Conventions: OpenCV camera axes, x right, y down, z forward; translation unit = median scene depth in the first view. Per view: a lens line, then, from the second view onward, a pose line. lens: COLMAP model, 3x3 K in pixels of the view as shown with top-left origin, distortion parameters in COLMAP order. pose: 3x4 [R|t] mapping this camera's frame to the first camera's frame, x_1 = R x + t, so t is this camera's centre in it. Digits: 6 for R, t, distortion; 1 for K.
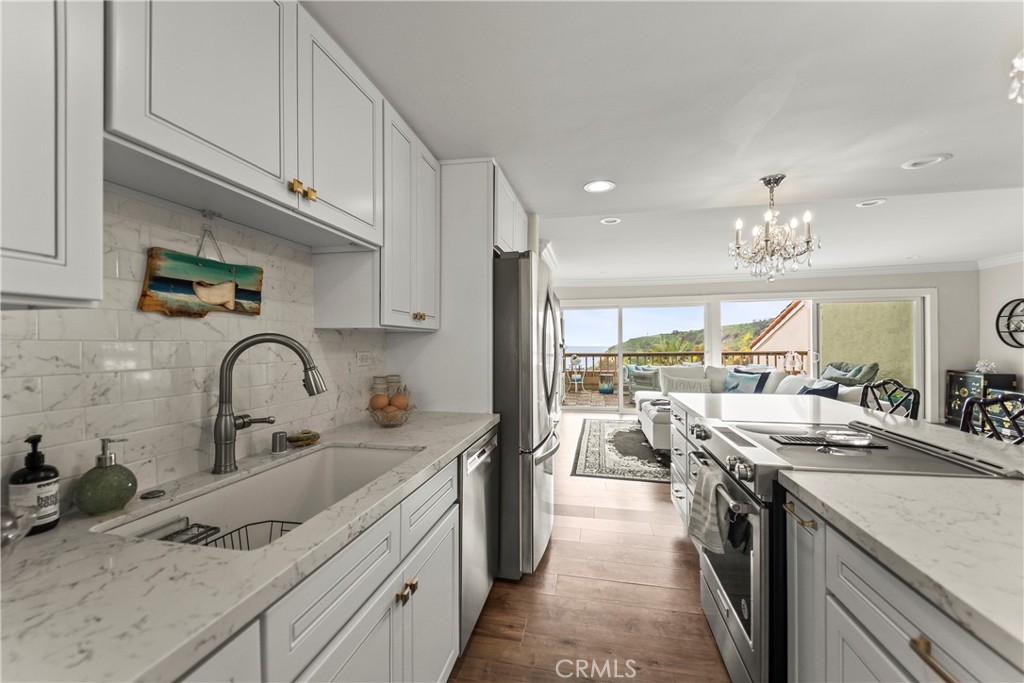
lens RADIAL K [[407.1, 0, 509.7], [0, 407.1, 344.2], [0, 0, 1]] dist [0.036530, -0.021901]
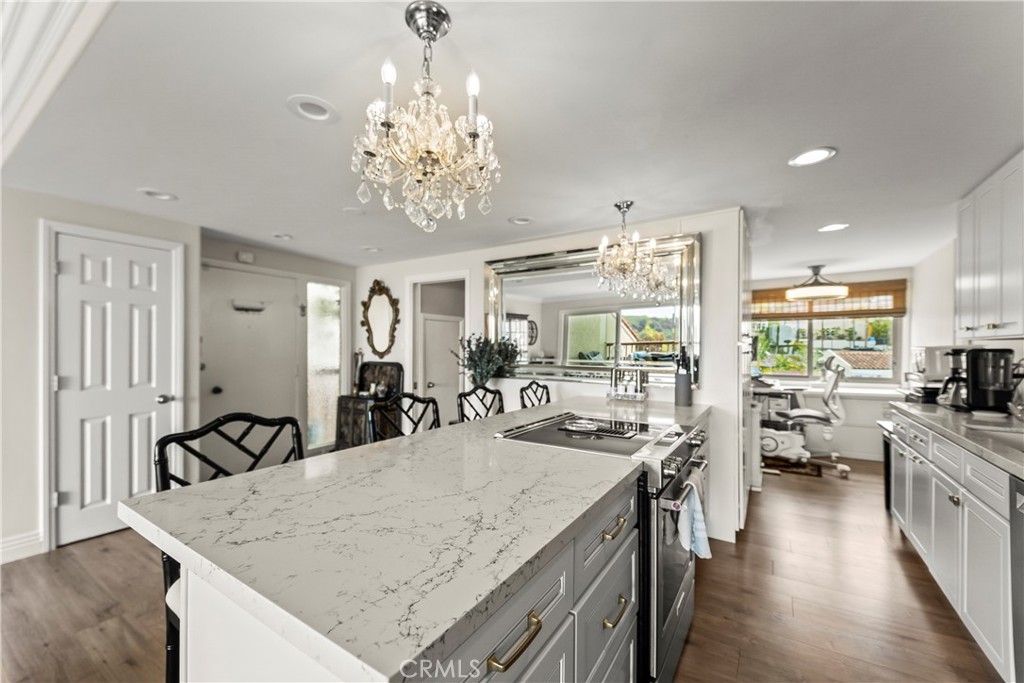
lens RADIAL K [[407.1, 0, 509.7], [0, 407.1, 344.2], [0, 0, 1]] dist [0.036530, -0.021901]
pose [[-0.928900, 0.005363, 0.370291, 0.348391], [0.002468, 0.999963, -0.008290, -0.006052], [-0.370322, -0.006786, -0.928879, 1.380863]]
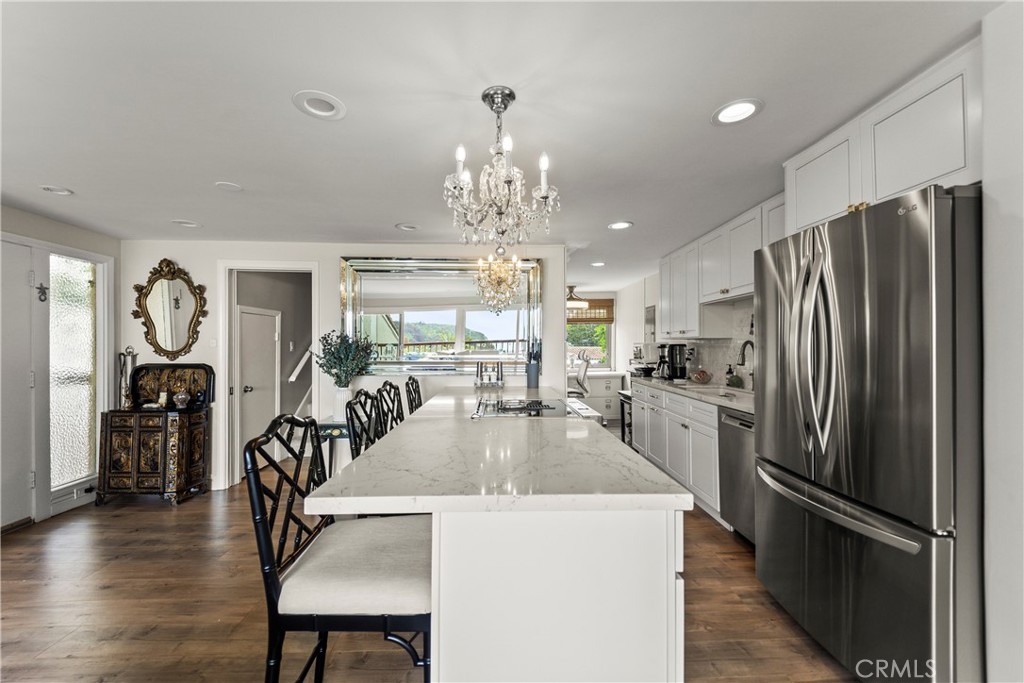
lens RADIAL K [[407.1, 0, 509.7], [0, 407.1, 344.2], [0, 0, 1]] dist [0.036530, -0.021901]
pose [[-0.973313, 0.006551, -0.229388, 0.746103], [0.006160, 0.999978, 0.002420, -0.009728], [0.229398, 0.000943, -0.973332, 1.589571]]
